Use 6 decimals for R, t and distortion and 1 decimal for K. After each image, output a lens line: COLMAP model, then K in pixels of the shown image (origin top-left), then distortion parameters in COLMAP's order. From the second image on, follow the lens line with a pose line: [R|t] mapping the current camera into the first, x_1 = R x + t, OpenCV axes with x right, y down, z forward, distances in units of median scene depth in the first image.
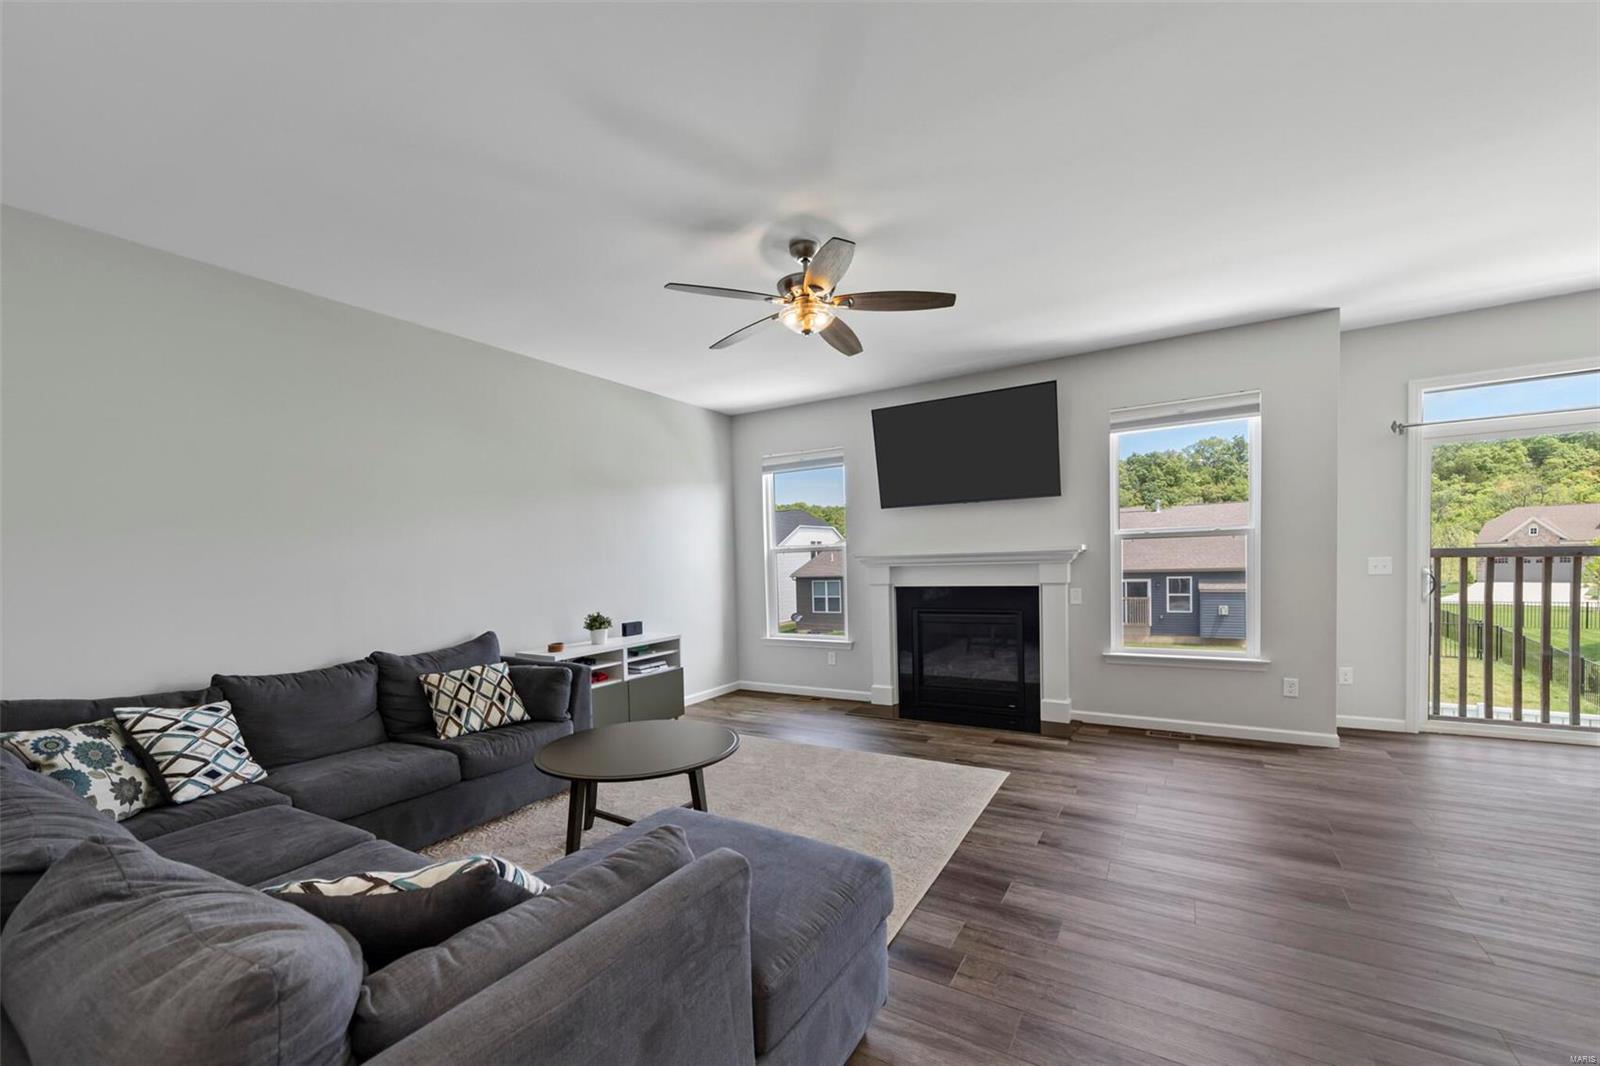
lens RADIAL K [[637.3, 0, 795.1], [0, 637.3, 587.8], [0, 0, 1]] dist [0.007022, 0.000092]
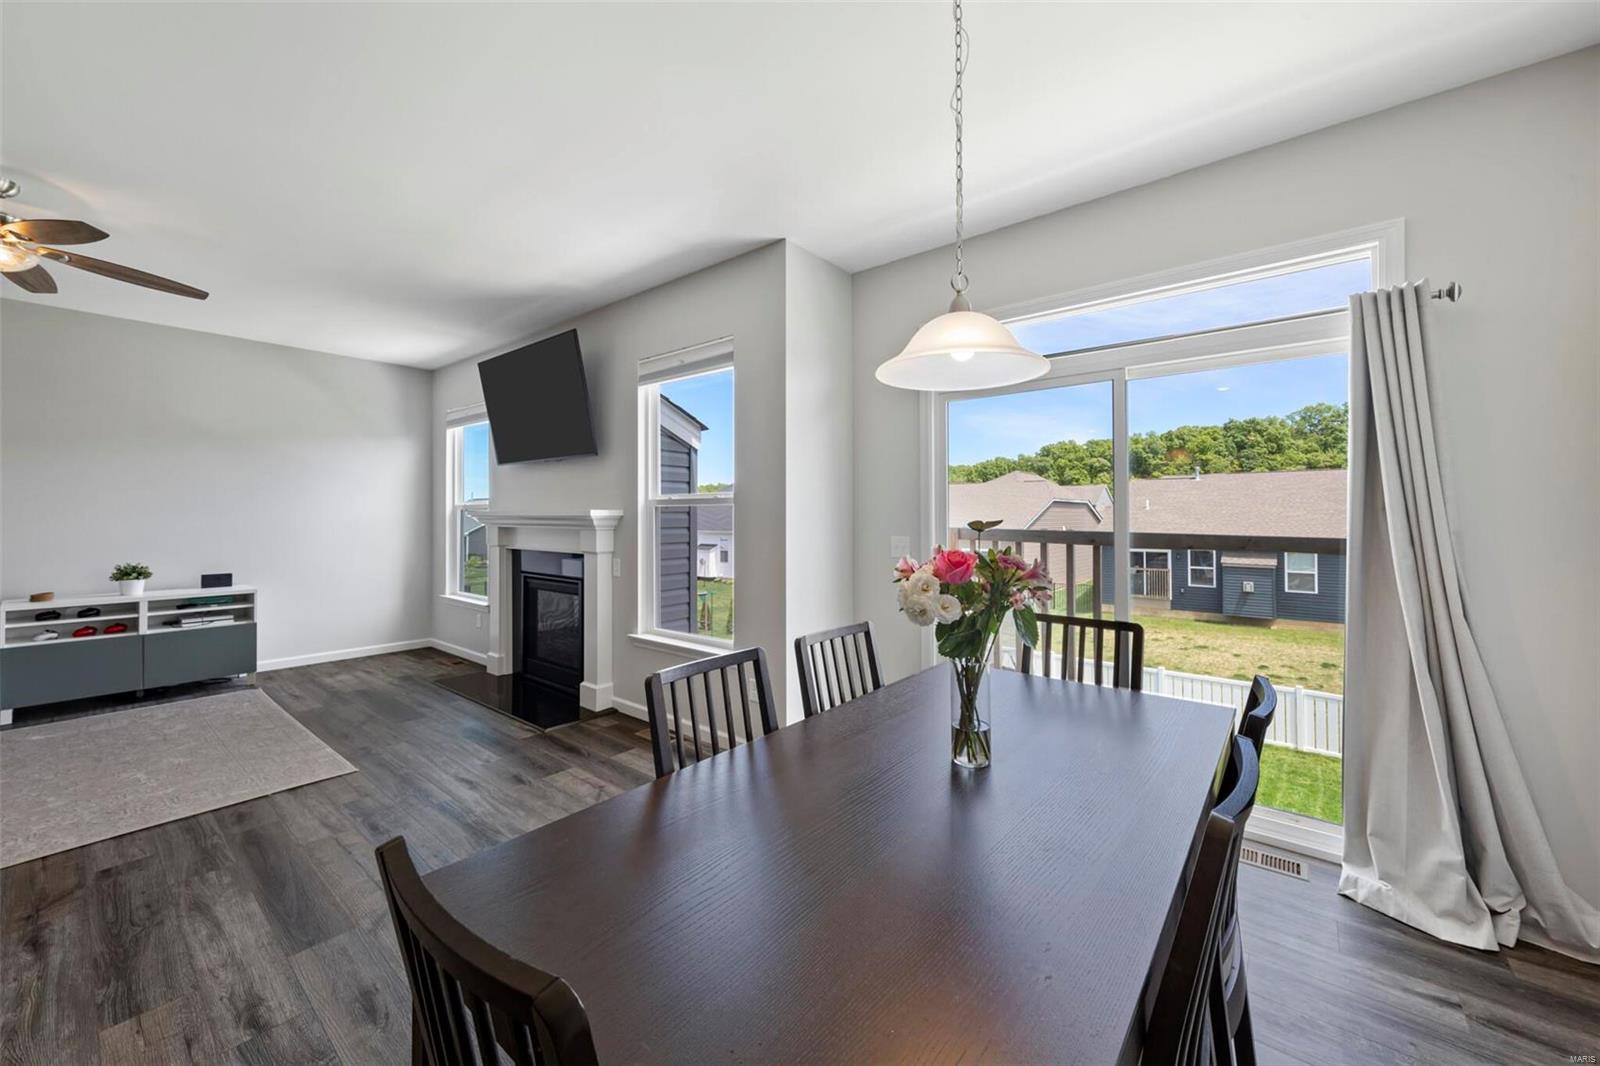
lens RADIAL K [[608.1, 0, 801.1], [0, 608.1, 513.3], [0, 0, 1]] dist [0.001382, 0.000012]
pose [[0.989995, 0.032363, -0.137340, 0.870705], [-0.038875, 0.998230, -0.044997, -0.037106], [0.135641, 0.049886, 0.989501, 0.207048]]
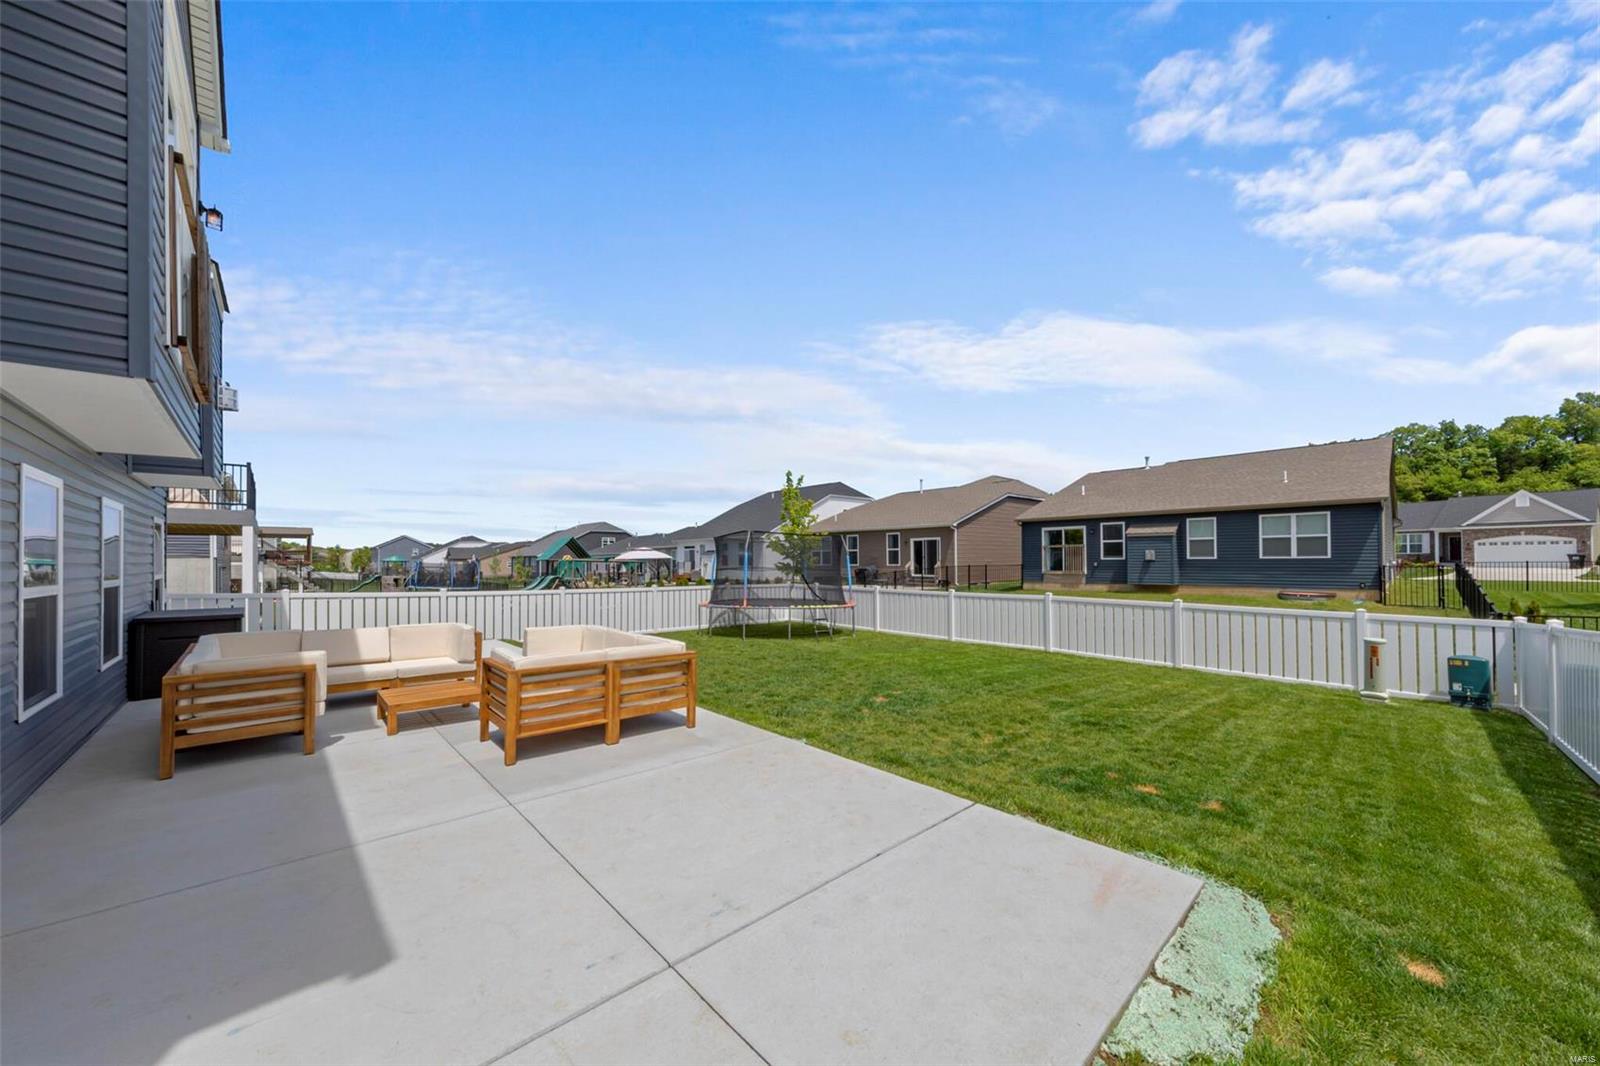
lens RADIAL K [[569.6, 0, 800.5], [0, 569.6, 549.6], [0, 0, 1]] dist [0.002018, 0.000437]
pose [[0.963768, 0.018533, -0.266097, 2.342034], [-0.032225, 0.998366, -0.047183, 0.498786], [0.264788, 0.054049, 0.962791, 0.261970]]
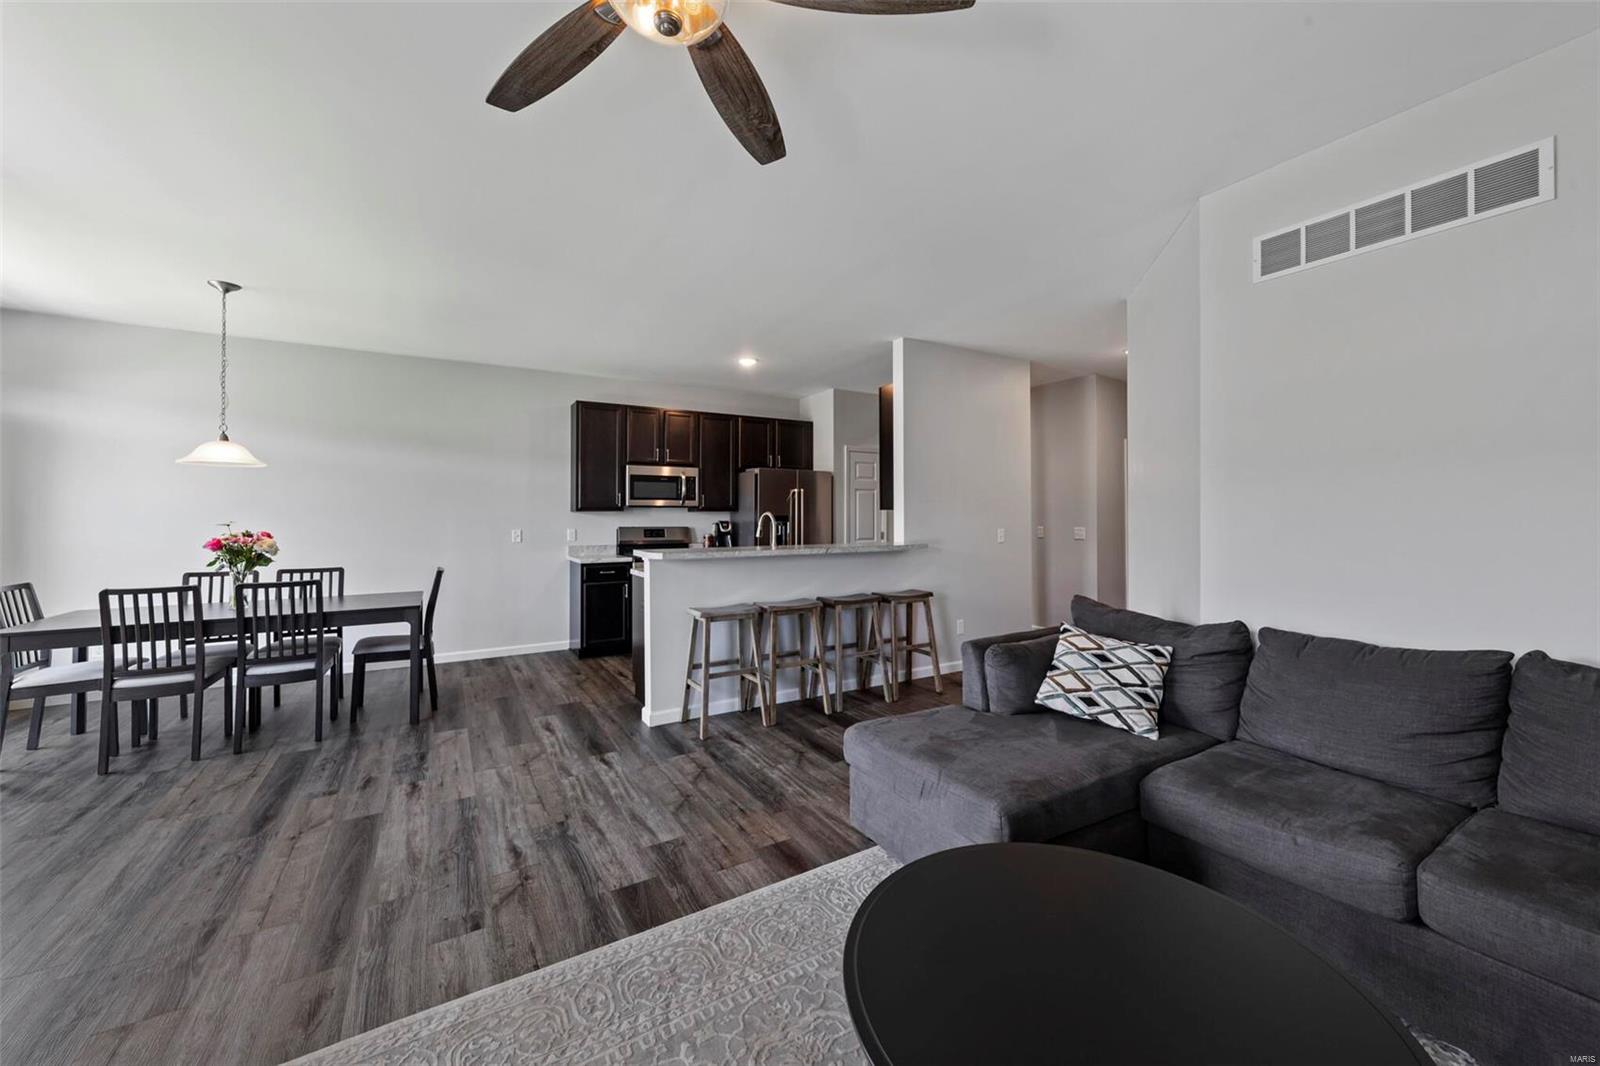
lens RADIAL K [[608.1, 0, 801.1], [0, 608.1, 513.3], [0, 0, 1]] dist [0.001382, 0.000012]
pose [[-0.882824, 0.037804, 0.468180, -0.172909], [0.052495, 0.998452, 0.018366, -0.036041], [-0.466761, 0.040791, -0.883442, 0.902761]]
